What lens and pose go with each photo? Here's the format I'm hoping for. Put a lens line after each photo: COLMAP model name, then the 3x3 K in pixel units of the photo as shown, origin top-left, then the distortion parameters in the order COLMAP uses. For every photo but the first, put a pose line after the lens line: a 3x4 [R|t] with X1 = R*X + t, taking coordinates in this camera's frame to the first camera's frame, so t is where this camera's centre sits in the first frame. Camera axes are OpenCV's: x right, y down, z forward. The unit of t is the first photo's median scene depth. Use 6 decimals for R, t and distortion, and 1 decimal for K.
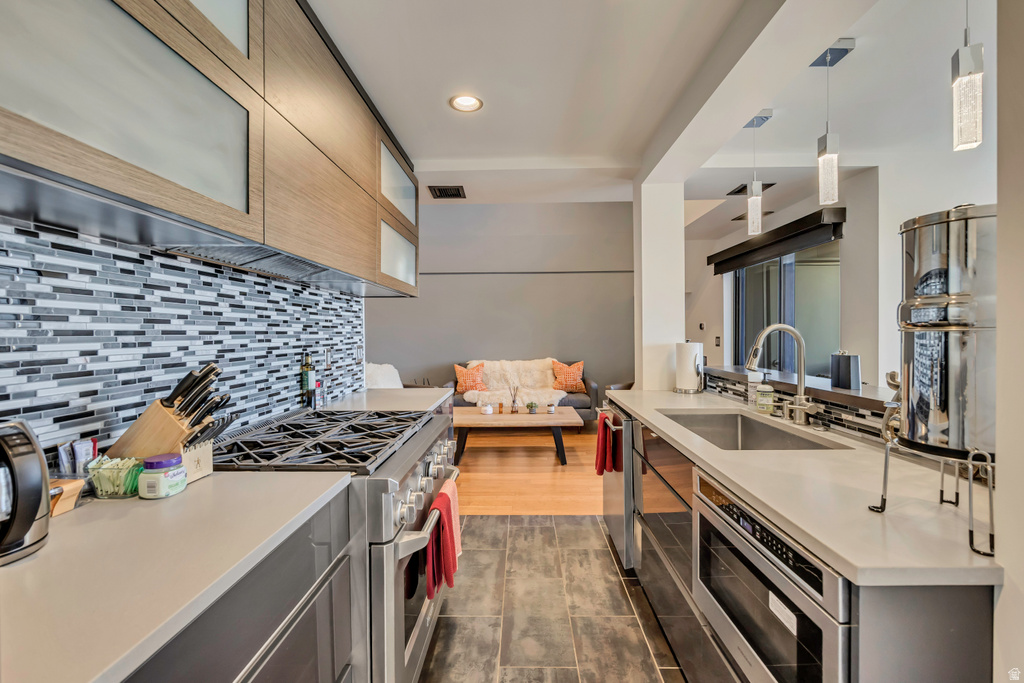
lens RADIAL K [[435.5, 0, 508.9], [0, 435.5, 337.6], [0, 0, 1]] dist [-0.001756, 0.000144]
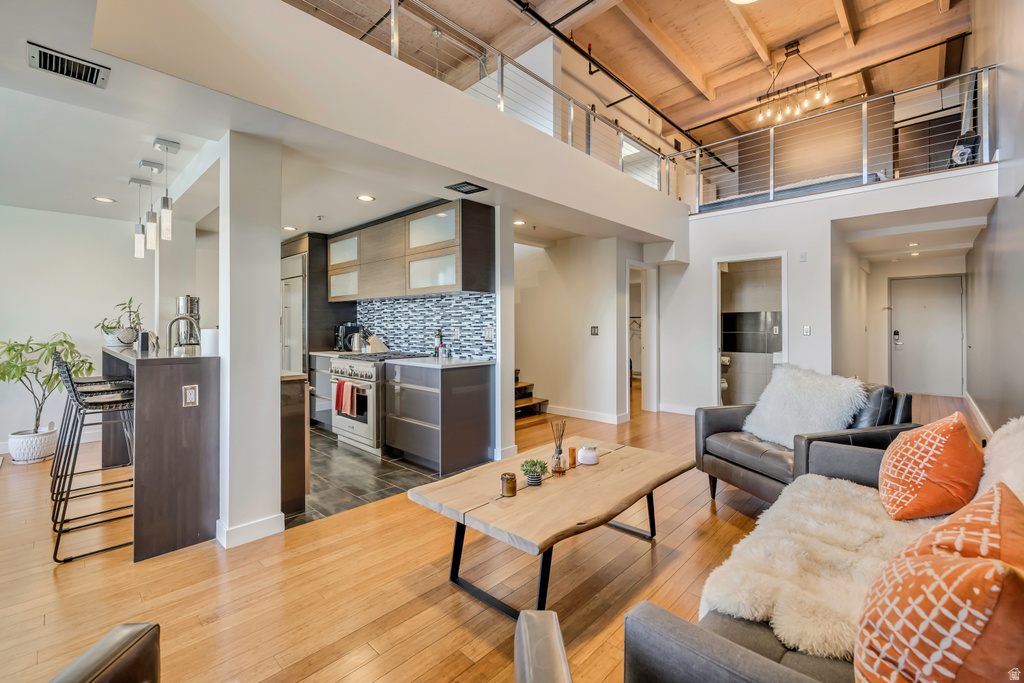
lens RADIAL K [[435.5, 0, 511.9], [0, 435.5, 324.4], [0, 0, 1]] dist [-0.001756, 0.000144]
pose [[-0.667309, 0.019580, -0.744523, 0.875512], [0.007396, 0.999779, 0.019663, -0.028168], [0.744744, 0.007615, -0.667307, 2.703624]]
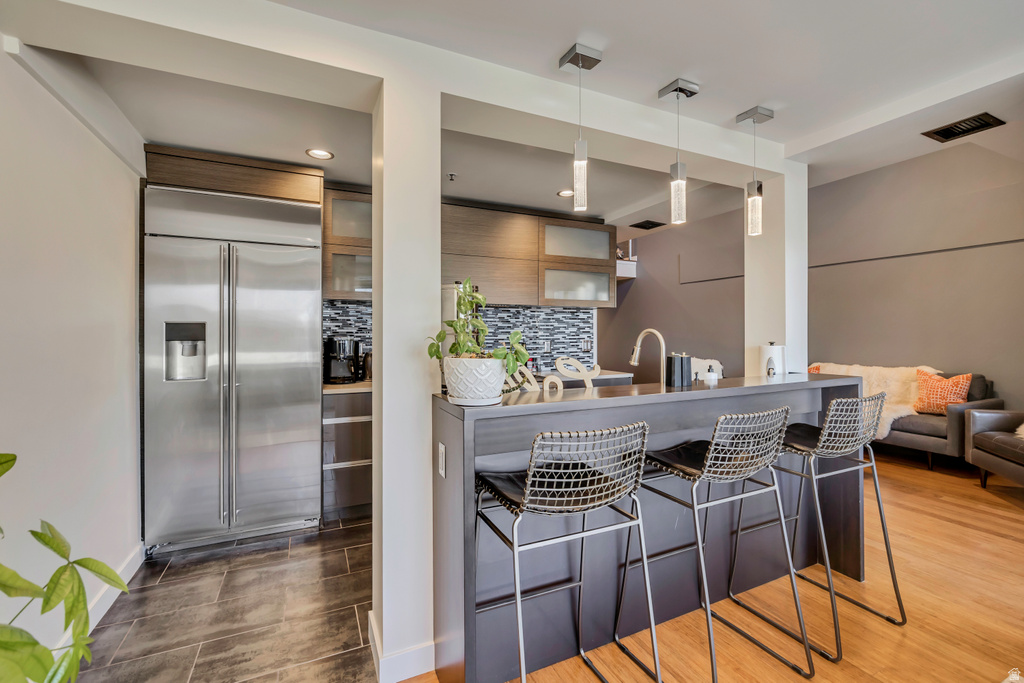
lens RADIAL K [[435.5, 0, 511.3], [0, 435.5, 332.9], [0, 0, 1]] dist [-0.001756, 0.000144]
pose [[0.457408, 0.020102, -0.889030, 1.250000], [-0.016779, 0.999762, 0.013973, -0.035090], [0.889099, 0.008526, 0.457636, 0.064392]]
